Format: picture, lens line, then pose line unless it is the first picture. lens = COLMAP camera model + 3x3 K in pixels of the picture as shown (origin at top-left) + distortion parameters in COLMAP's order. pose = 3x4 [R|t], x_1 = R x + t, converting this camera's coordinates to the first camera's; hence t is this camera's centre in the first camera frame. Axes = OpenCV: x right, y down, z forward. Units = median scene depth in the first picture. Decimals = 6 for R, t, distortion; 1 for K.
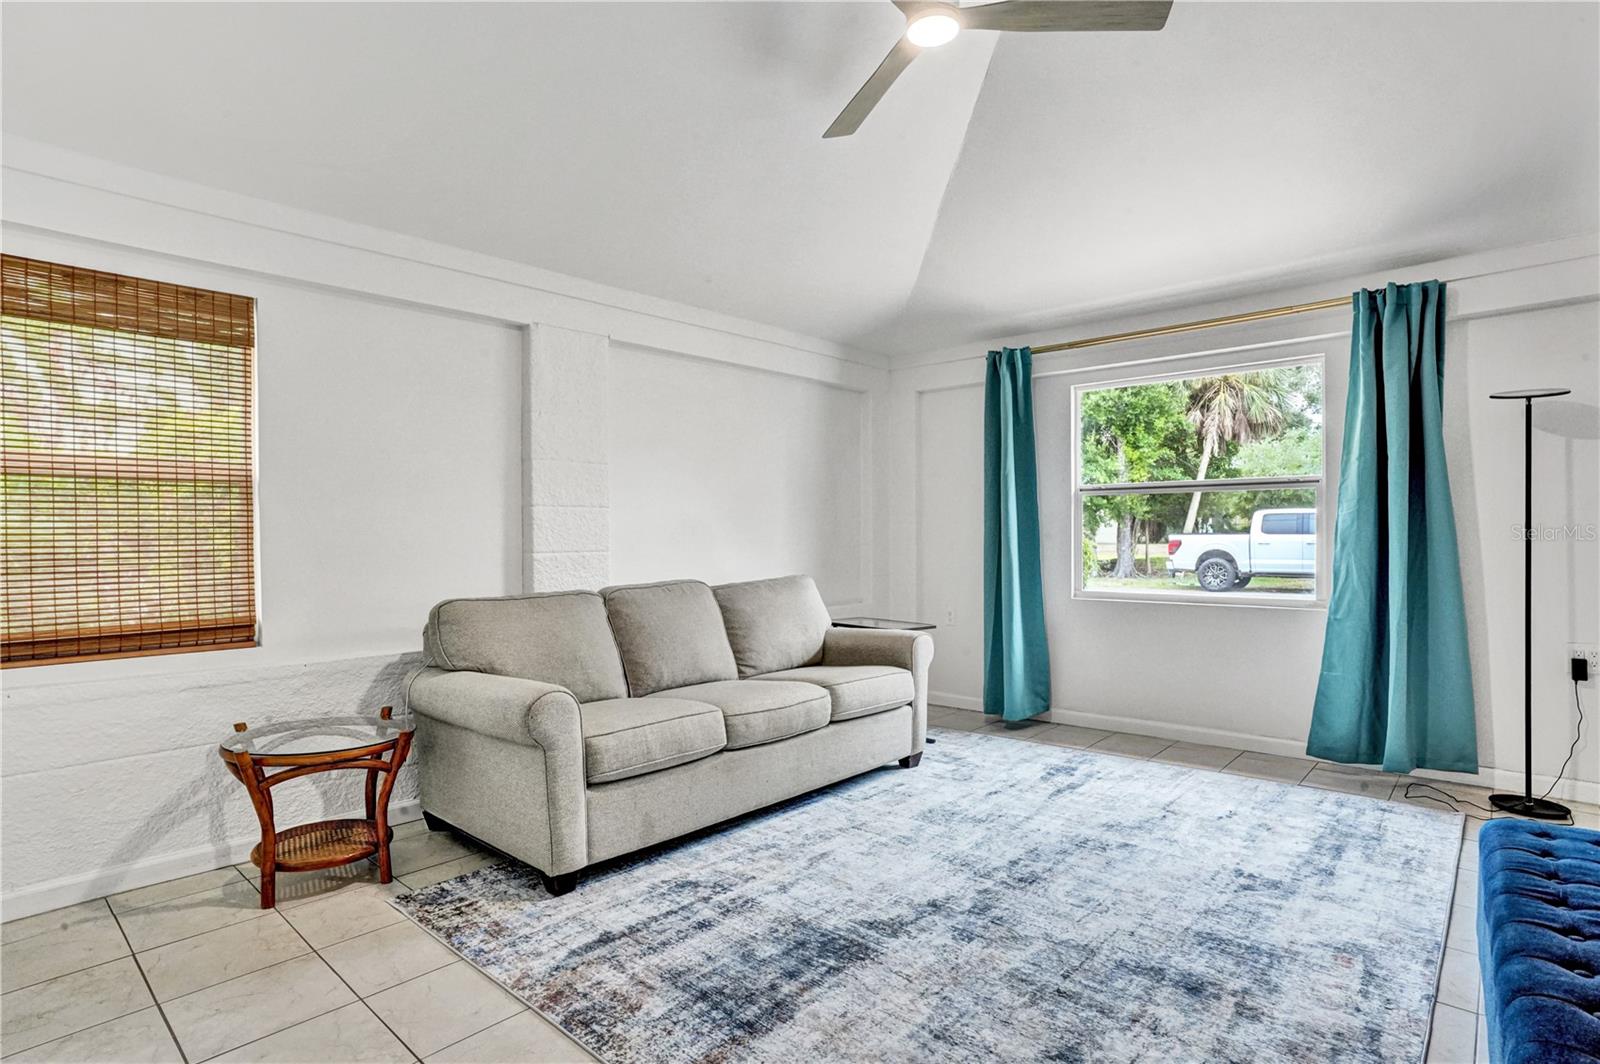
lens RADIAL K [[815.6, 0, 800.8], [0, 815.6, 535.7], [0, 0, 1]] dist [-0.058898, 0.019599]
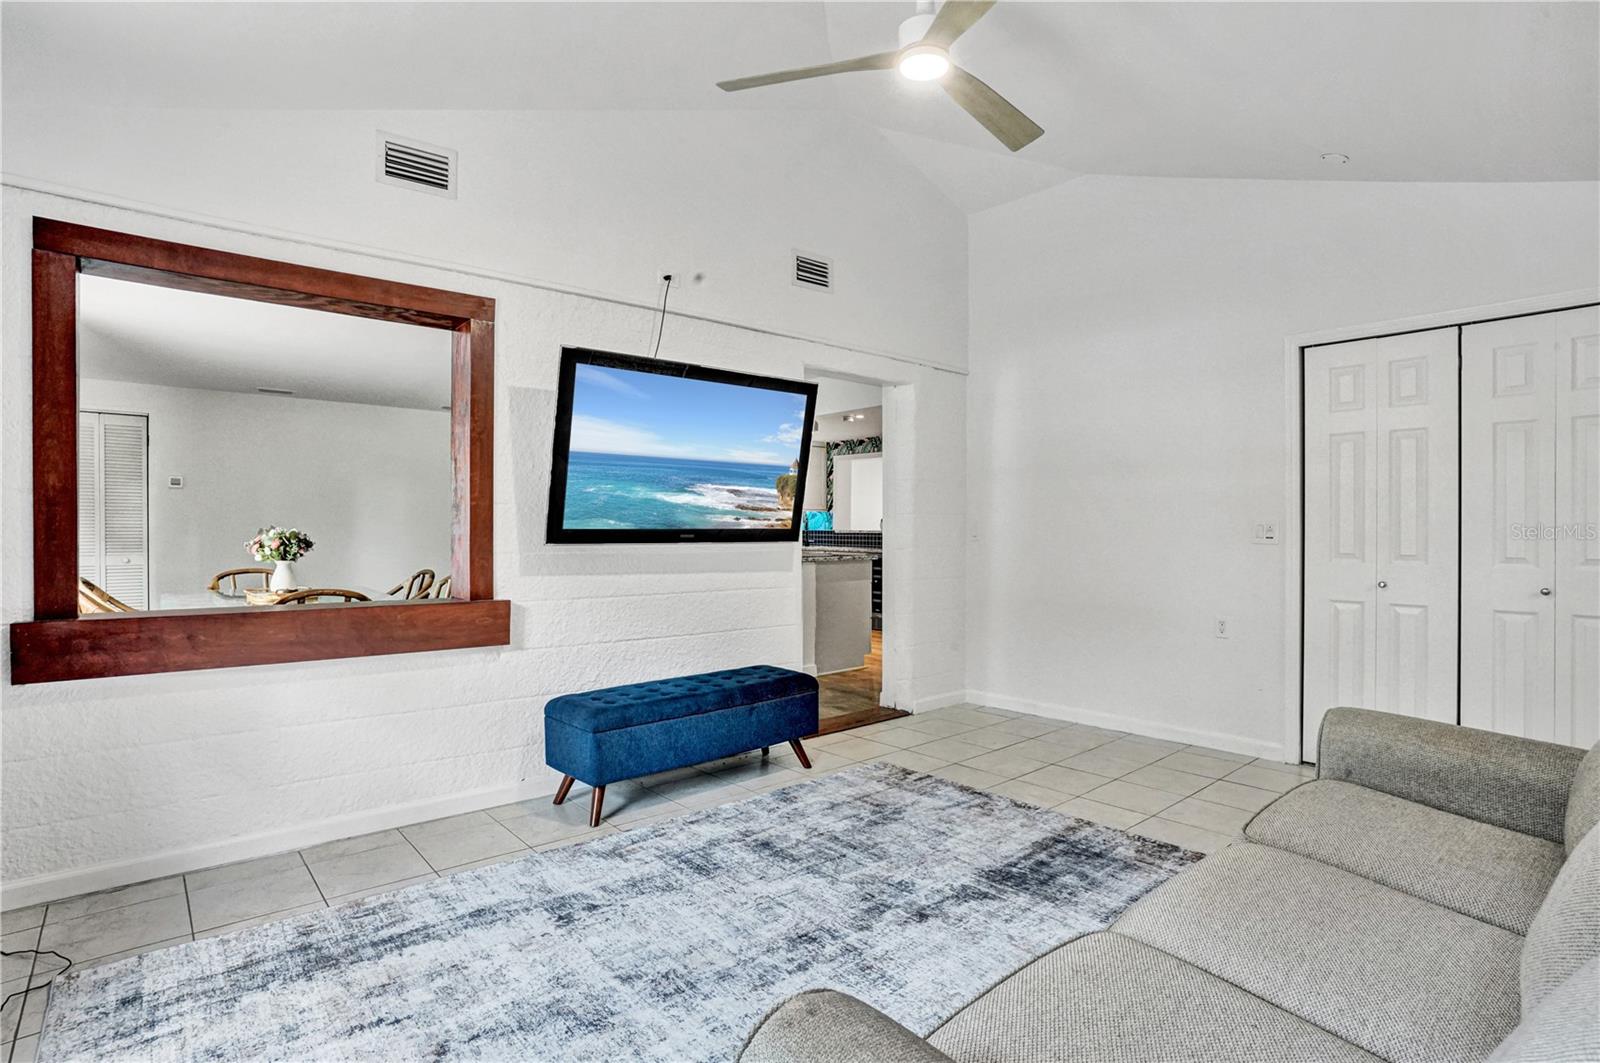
lens RADIAL K [[815.6, 0, 801.8], [0, 815.6, 532.7], [0, 0, 1]] dist [-0.058898, 0.019599]
pose [[-0.993364, -0.001096, 0.115007, 0.216230], [-0.000007, 0.999955, 0.009468, -0.028770], [-0.115013, 0.009404, -0.993320, 2.174392]]
